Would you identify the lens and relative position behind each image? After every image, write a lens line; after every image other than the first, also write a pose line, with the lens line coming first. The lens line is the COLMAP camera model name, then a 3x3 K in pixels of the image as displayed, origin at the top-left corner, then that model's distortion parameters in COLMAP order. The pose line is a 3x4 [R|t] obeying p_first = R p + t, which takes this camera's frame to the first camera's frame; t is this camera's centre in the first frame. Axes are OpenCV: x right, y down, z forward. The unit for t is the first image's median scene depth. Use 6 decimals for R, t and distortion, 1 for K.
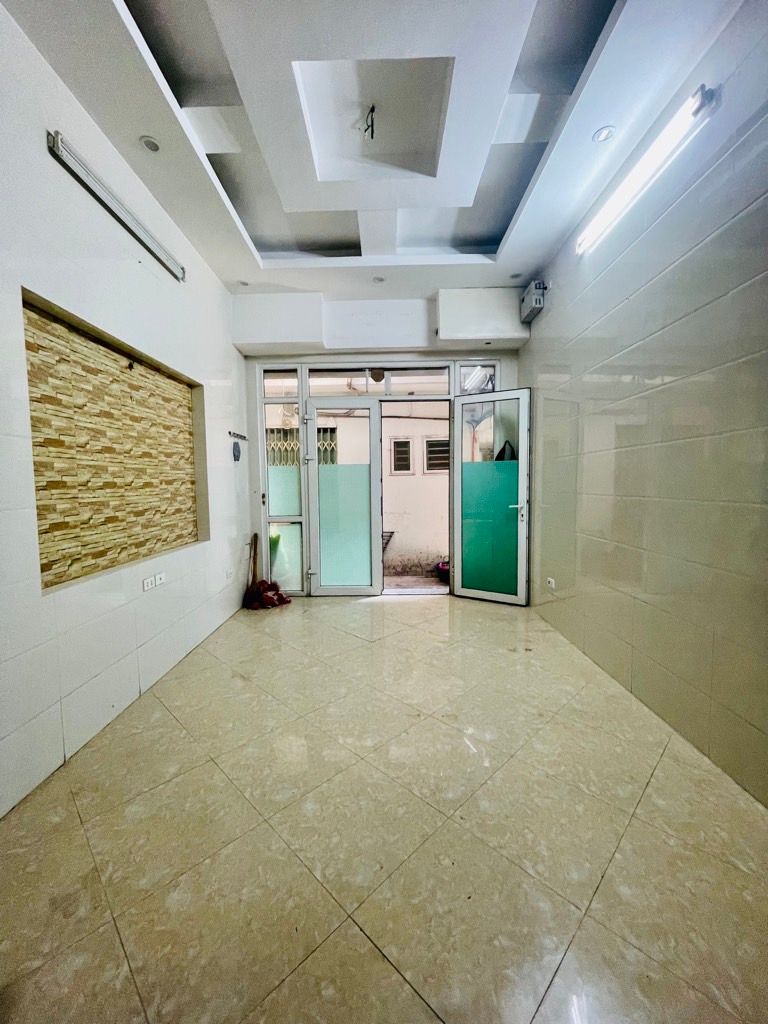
lens RADIAL K [[412.8, 0, 381.7], [0, 412.8, 509.6], [0, 0, 1]] dist [-0.000381, -0.000013]
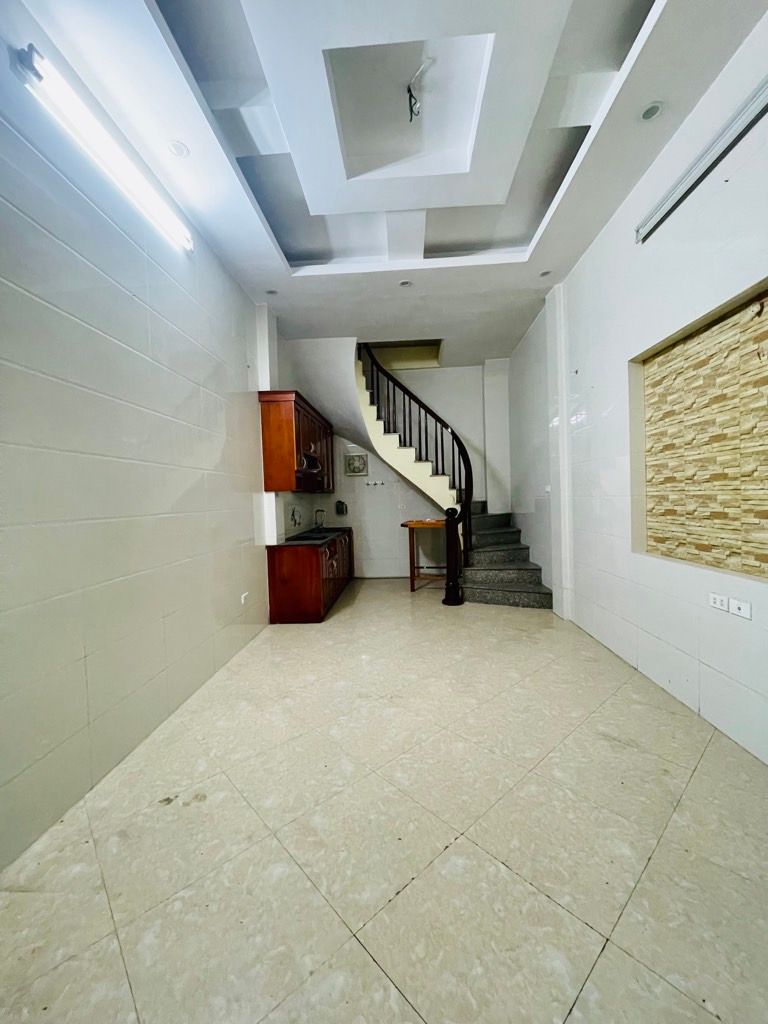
lens RADIAL K [[412.8, 0, 381.7], [0, 412.8, 509.6], [0, 0, 1]] dist [-0.000381, -0.000013]
pose [[-0.997539, 0.044319, 0.054324, 0.031470], [0.049120, 0.994684, 0.090500, -0.109051], [-0.050024, 0.092946, -0.994414, 1.986003]]
